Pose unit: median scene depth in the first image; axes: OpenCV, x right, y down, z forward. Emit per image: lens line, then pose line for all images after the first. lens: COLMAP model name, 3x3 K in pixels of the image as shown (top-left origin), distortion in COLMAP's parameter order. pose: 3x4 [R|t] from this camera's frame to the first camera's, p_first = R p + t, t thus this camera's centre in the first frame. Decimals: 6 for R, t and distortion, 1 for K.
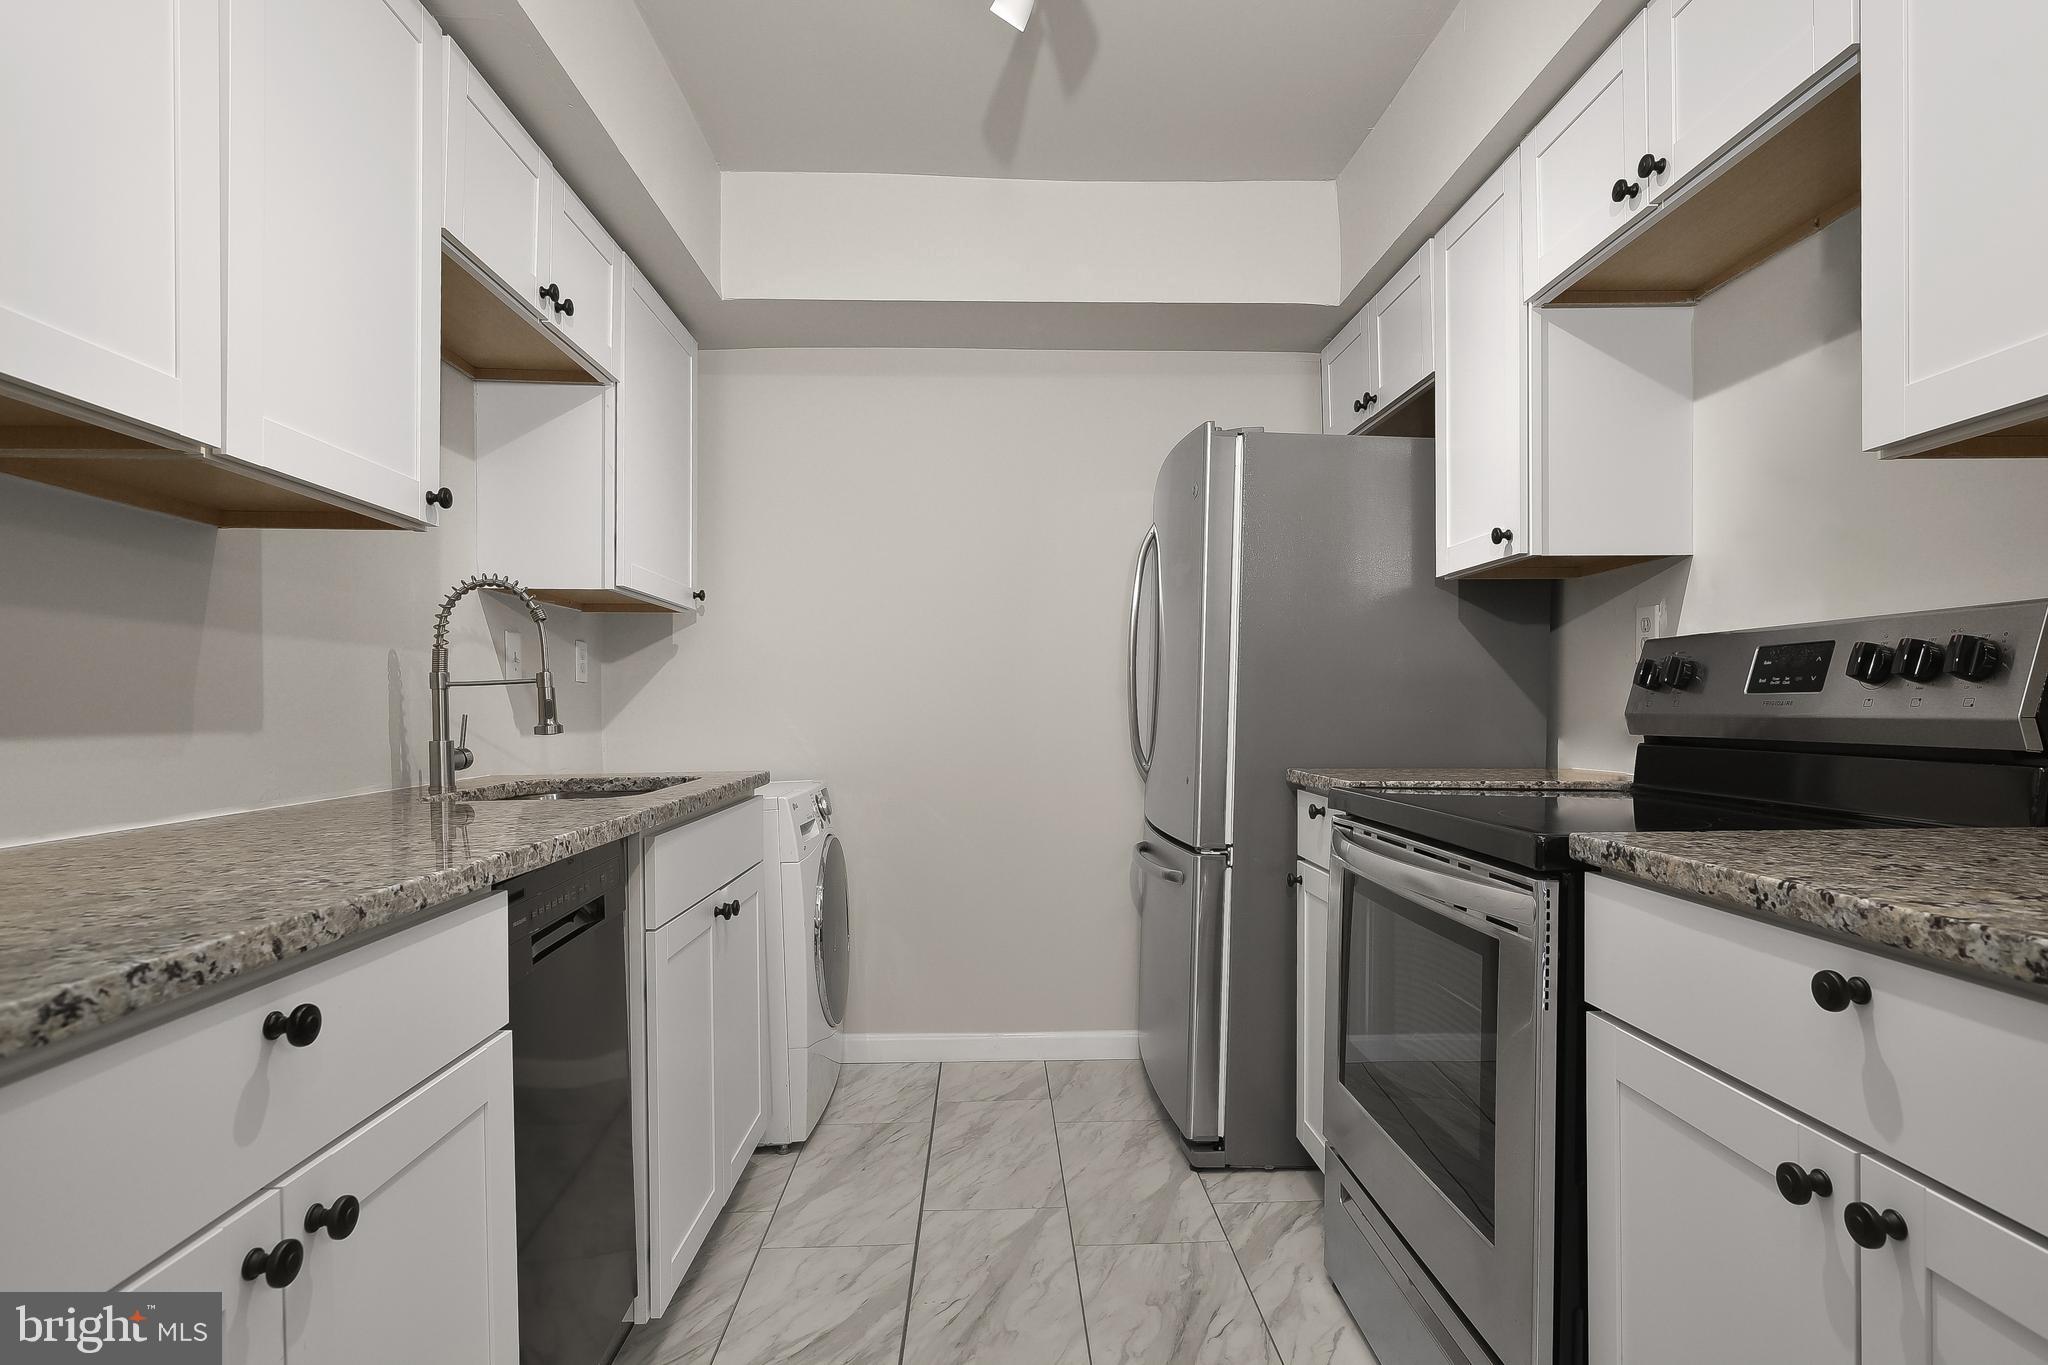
lens RADIAL K [[1063.9, 0, 1023.1], [0, 1063.9, 710.9], [0, 0, 1]] dist [-0.009457, -0.000718]
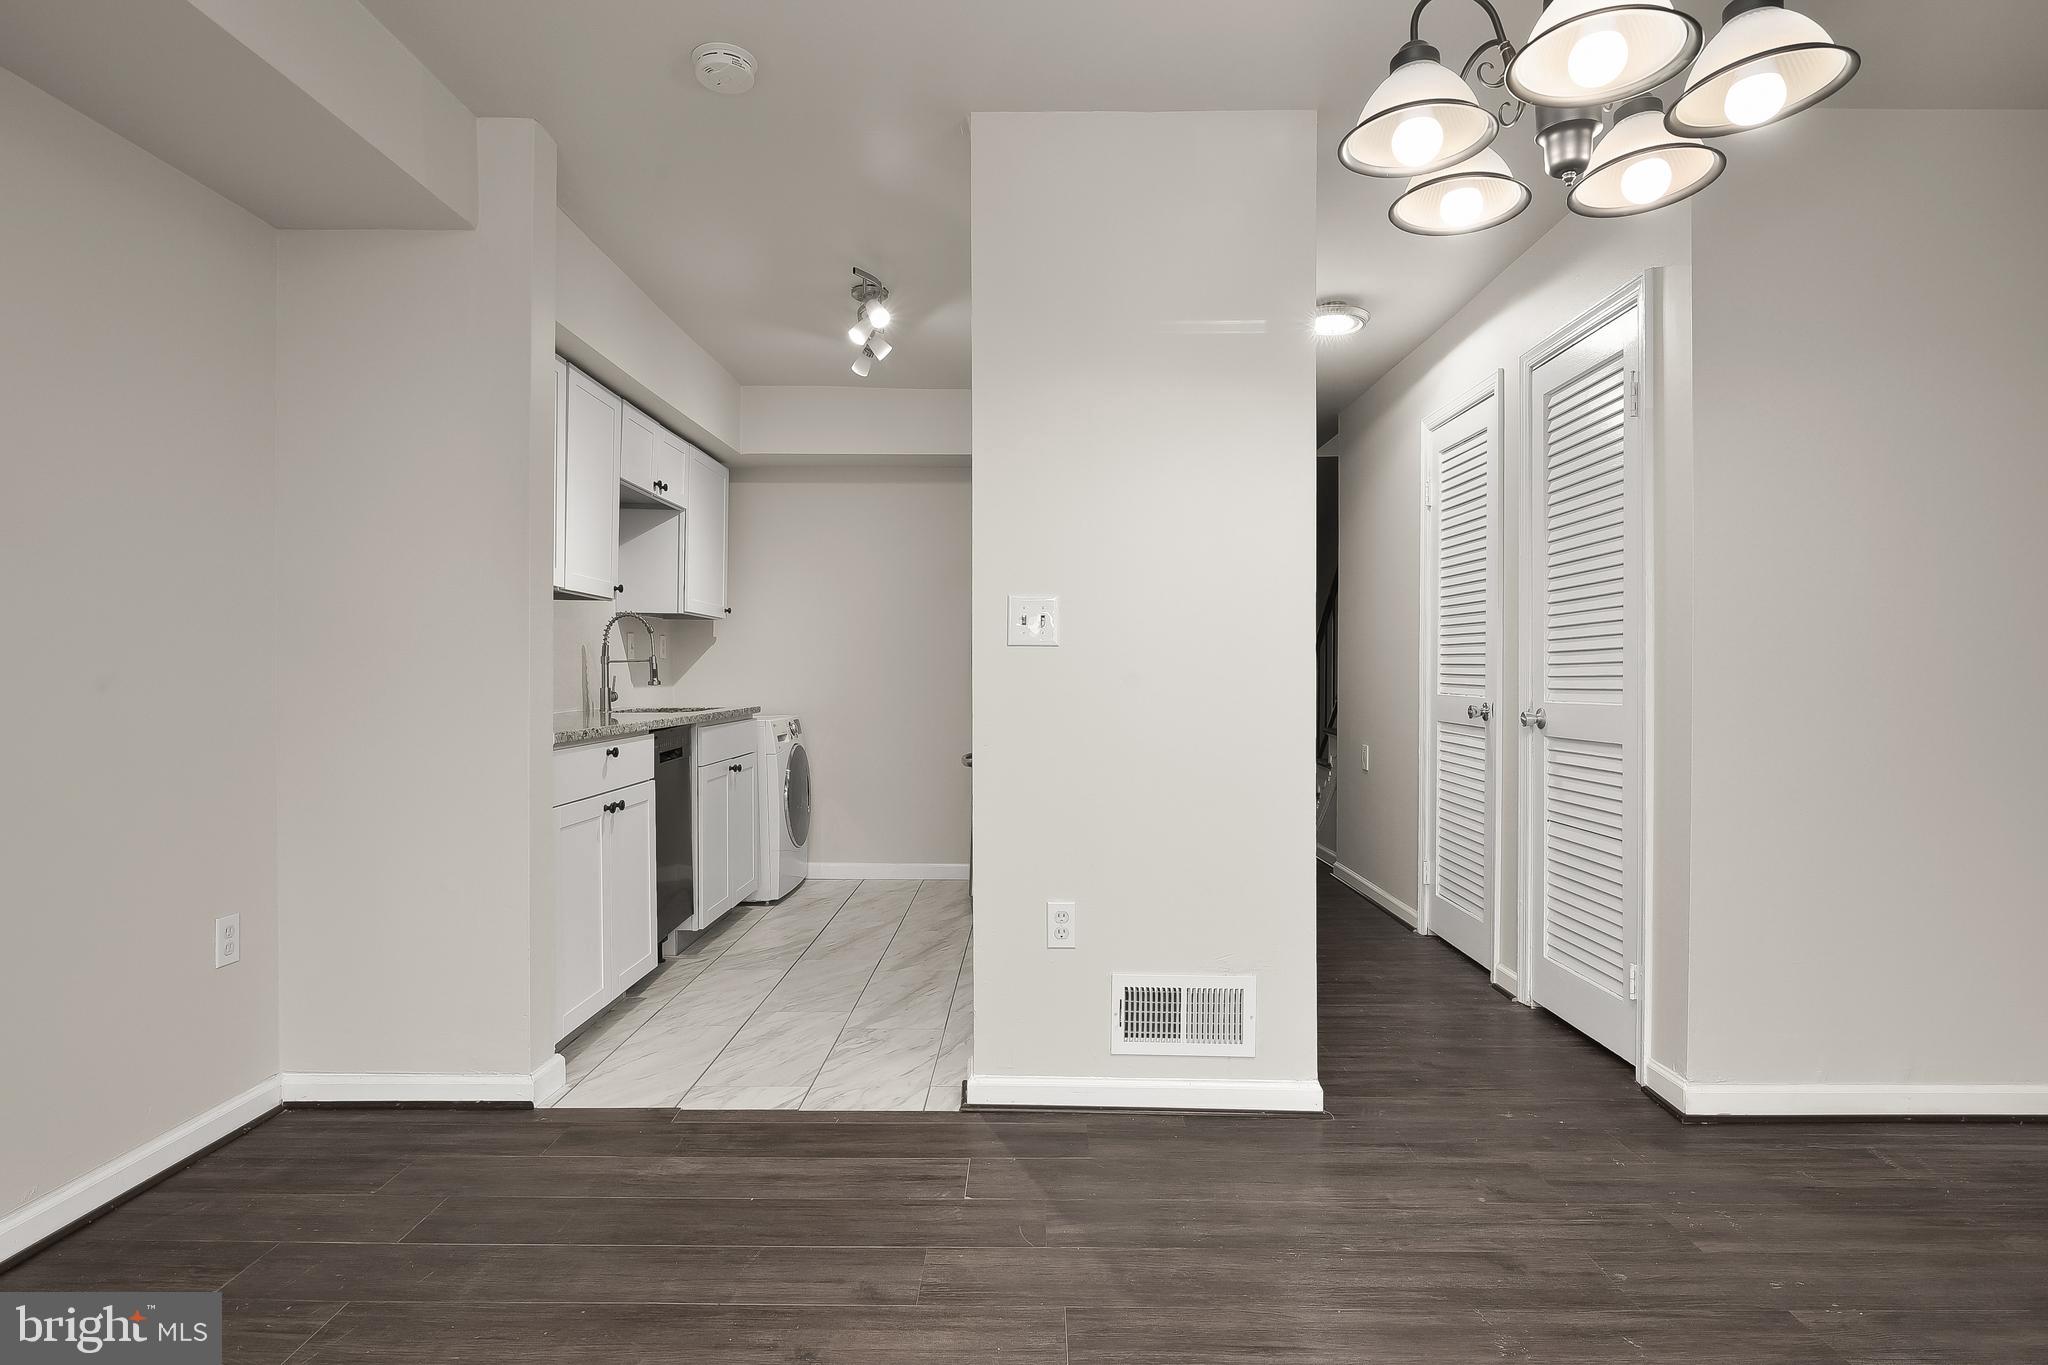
lens RADIAL K [[1059.1, 0, 1024.0], [0, 1059.1, 682.5], [0, 0, 1]] dist [-0.011798, -0.000800]
pose [[0.999181, 0.011175, -0.038880, 0.381393], [-0.011038, 0.999932, 0.003721, 0.000323], [0.038919, -0.003289, 0.999237, -1.101729]]
